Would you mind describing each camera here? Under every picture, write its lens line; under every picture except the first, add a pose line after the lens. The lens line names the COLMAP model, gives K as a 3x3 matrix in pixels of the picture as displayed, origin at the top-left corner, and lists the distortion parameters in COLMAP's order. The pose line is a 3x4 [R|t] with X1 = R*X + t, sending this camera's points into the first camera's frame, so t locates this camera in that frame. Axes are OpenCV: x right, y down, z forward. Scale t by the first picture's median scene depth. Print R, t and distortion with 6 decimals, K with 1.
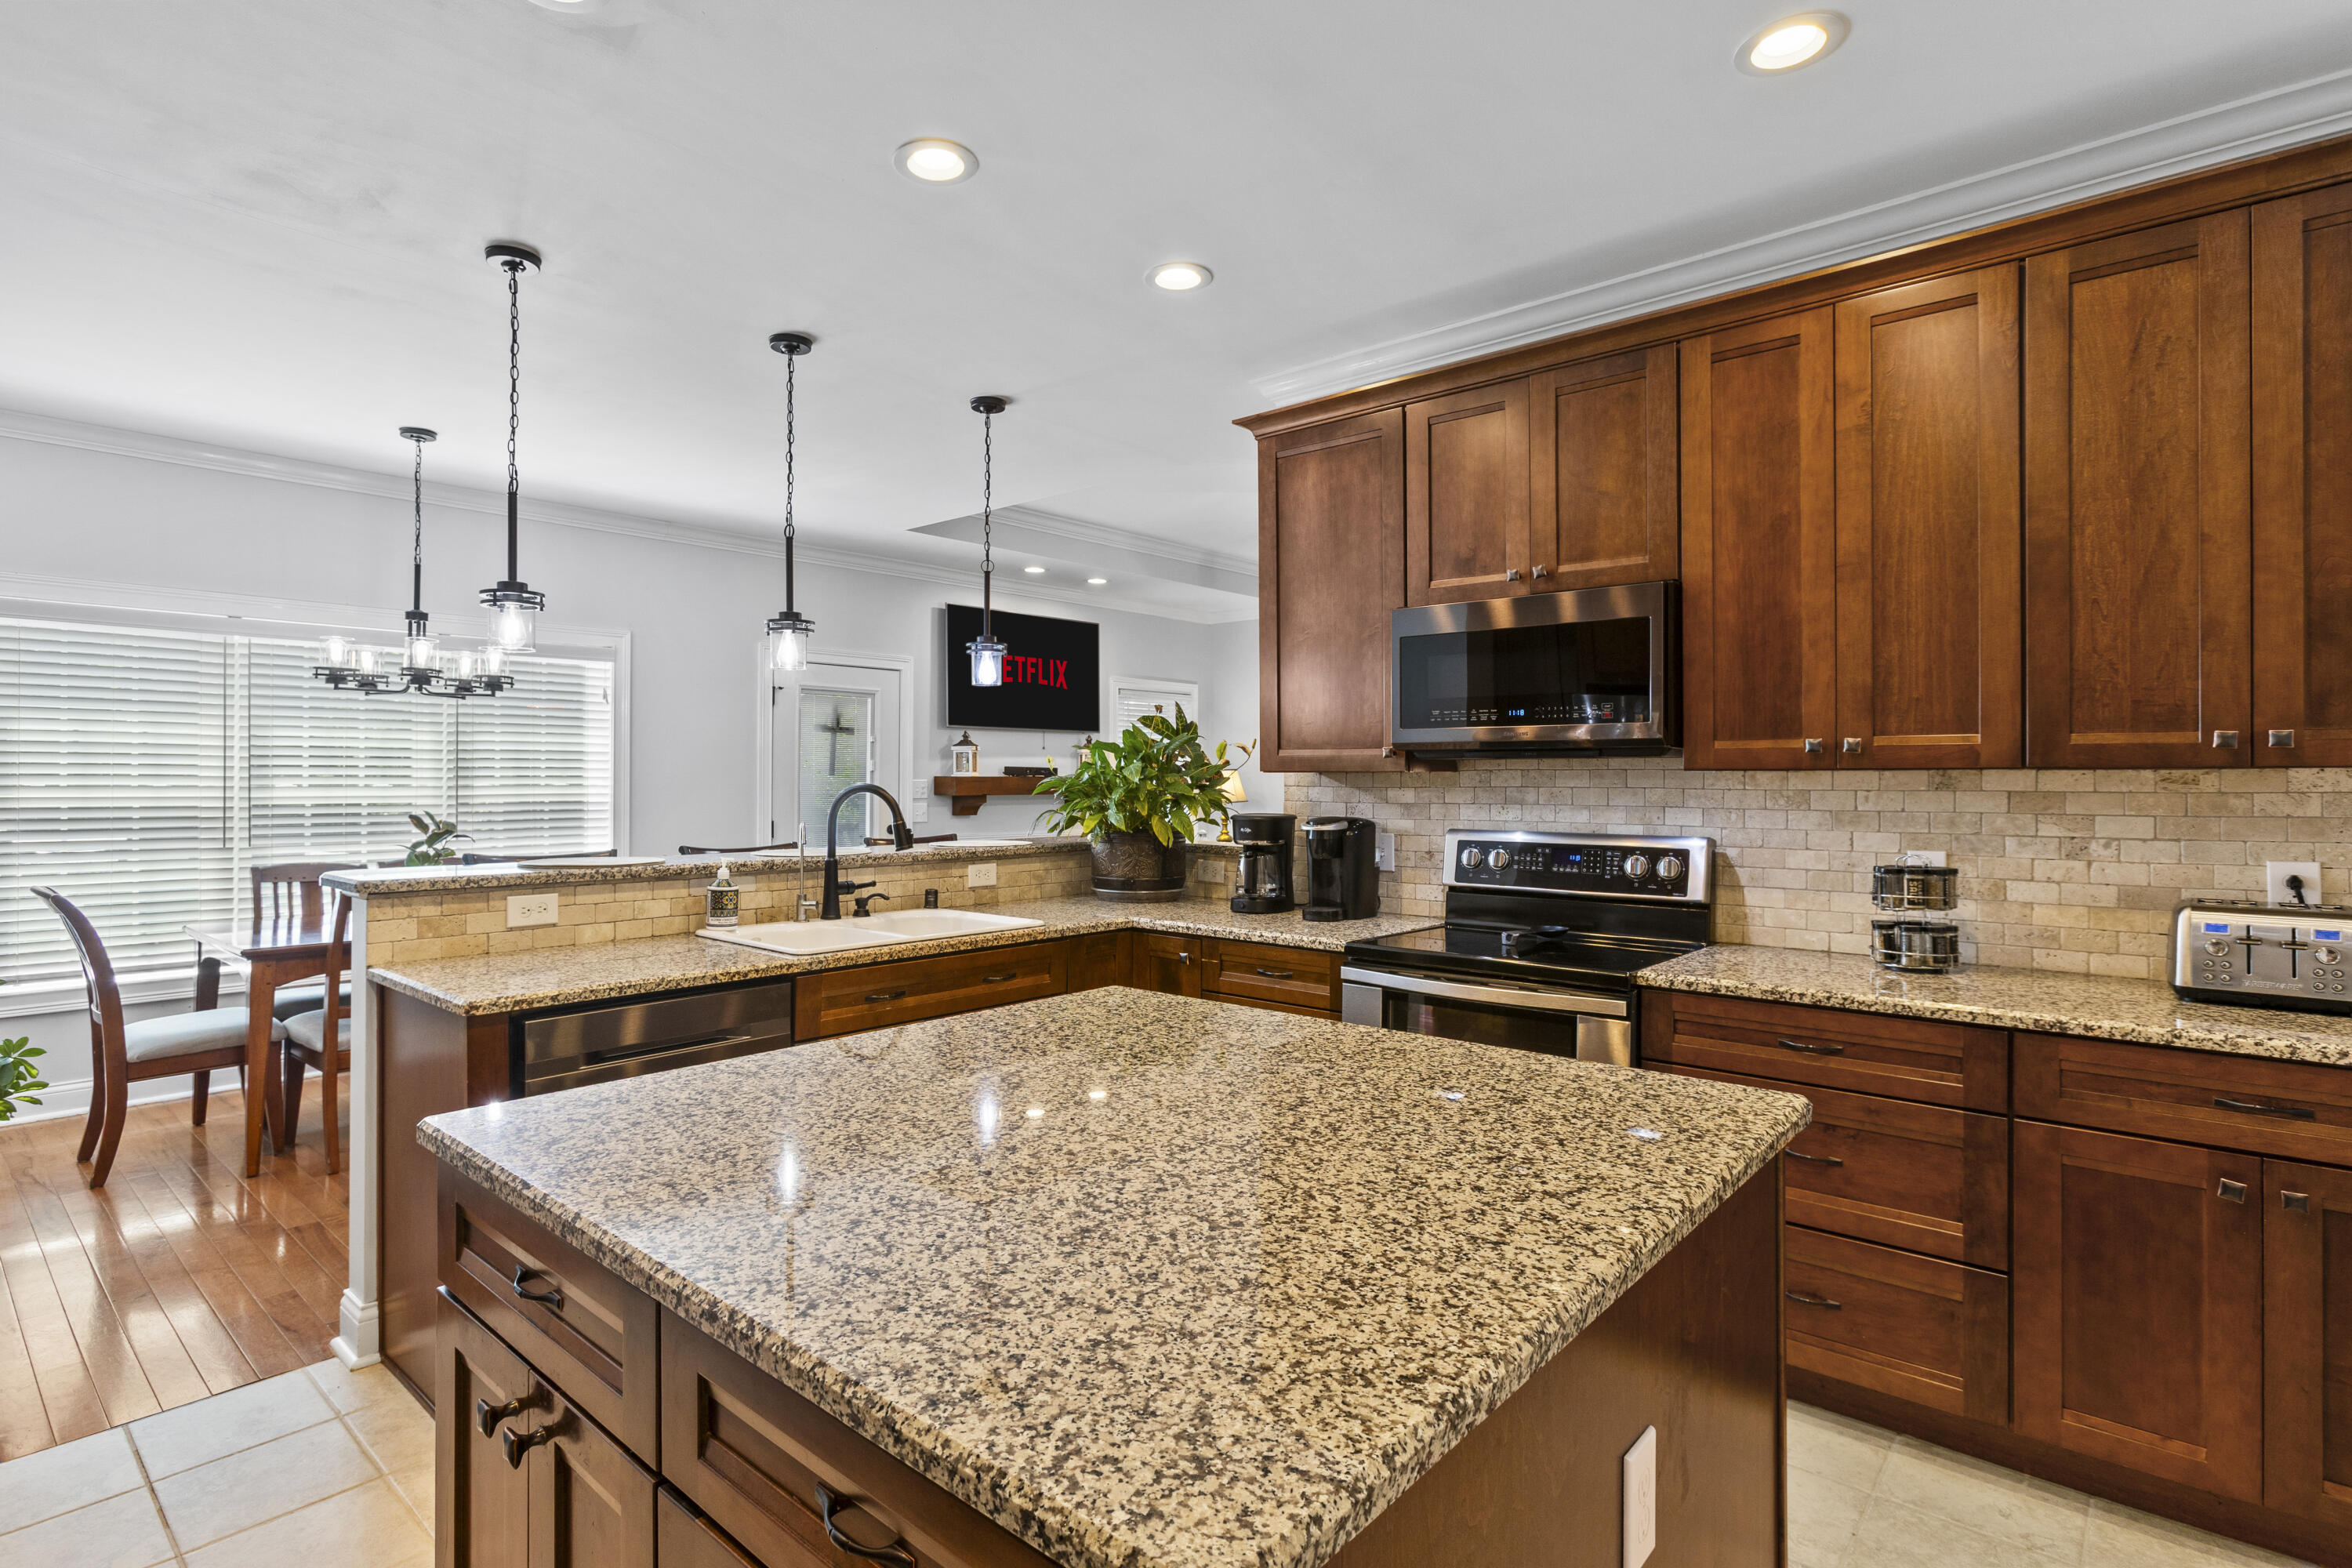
lens RADIAL K [[1184.4, 0, 1176.0], [0, 1184.4, 784.0], [0, 0, 1]] dist [0.000719, 0.002165]
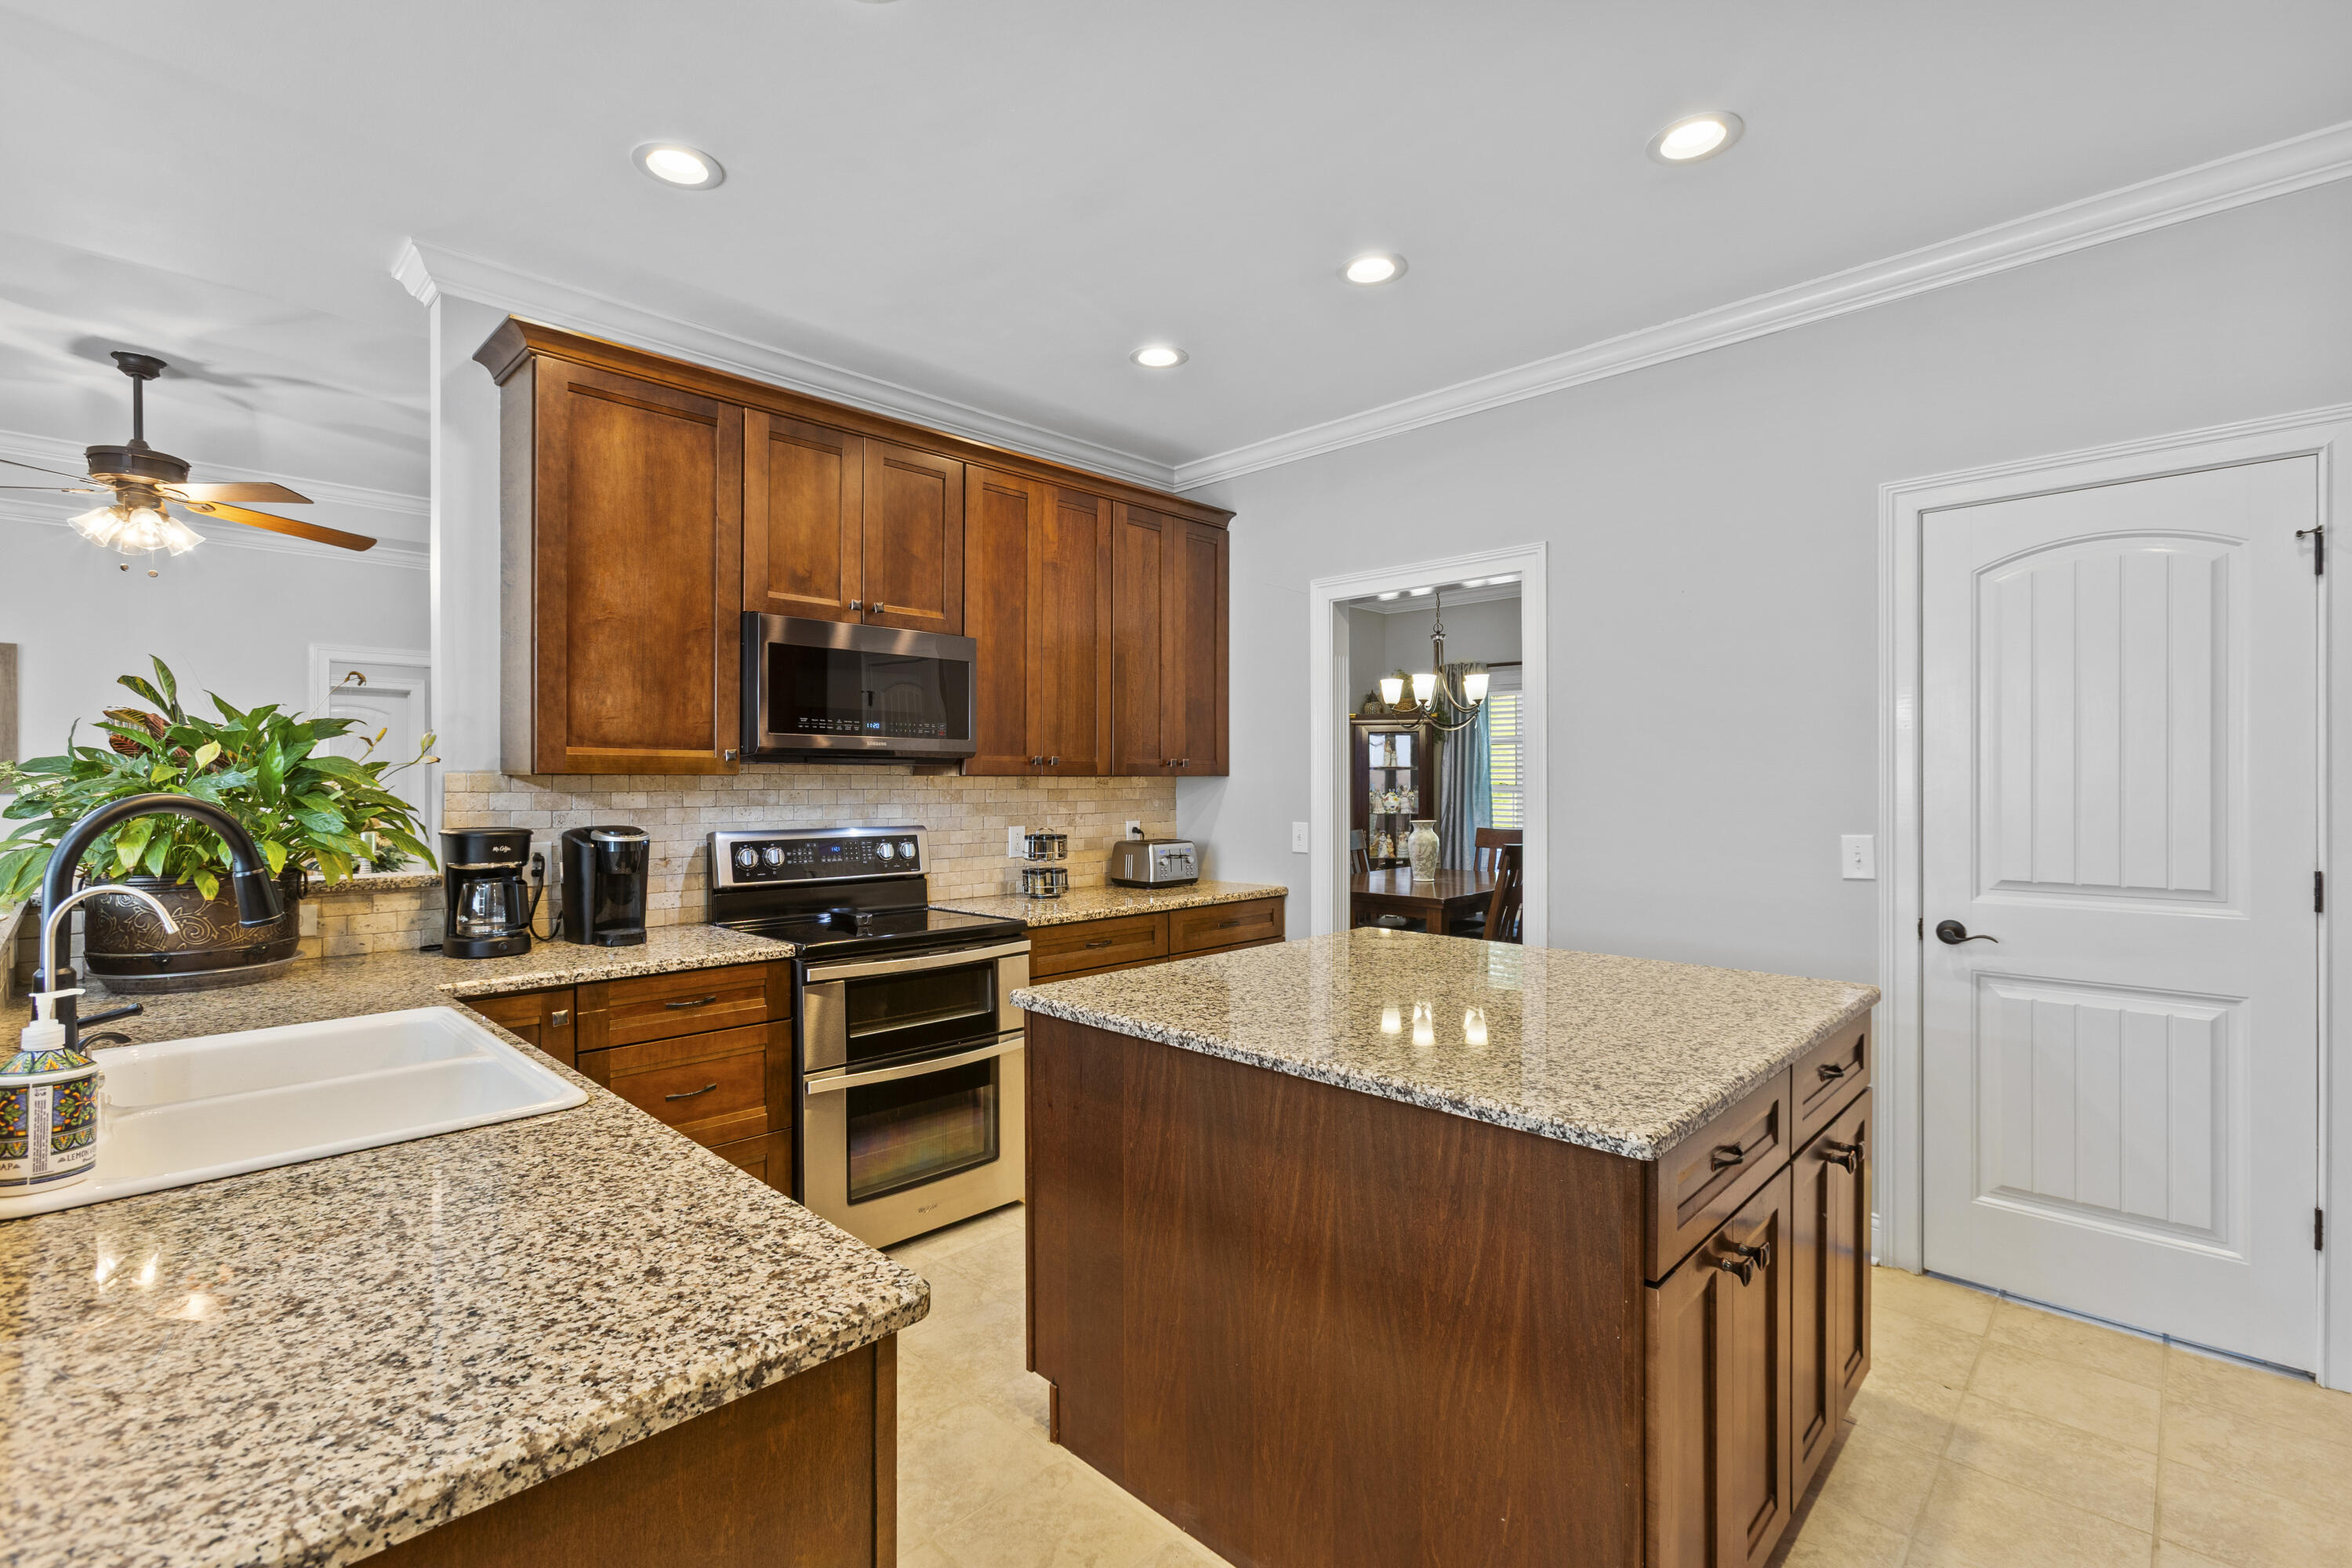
lens RADIAL K [[1045.4, 0, 1176.0], [0, 1045.4, 784.0], [0, 0, 1]] dist [-0.000352, -0.000032]
pose [[0.065148, -0.001632, 0.997874, -0.673606], [0.007255, 0.999973, 0.001162, -0.001136], [-0.997849, 0.007164, 0.065158, 0.594042]]
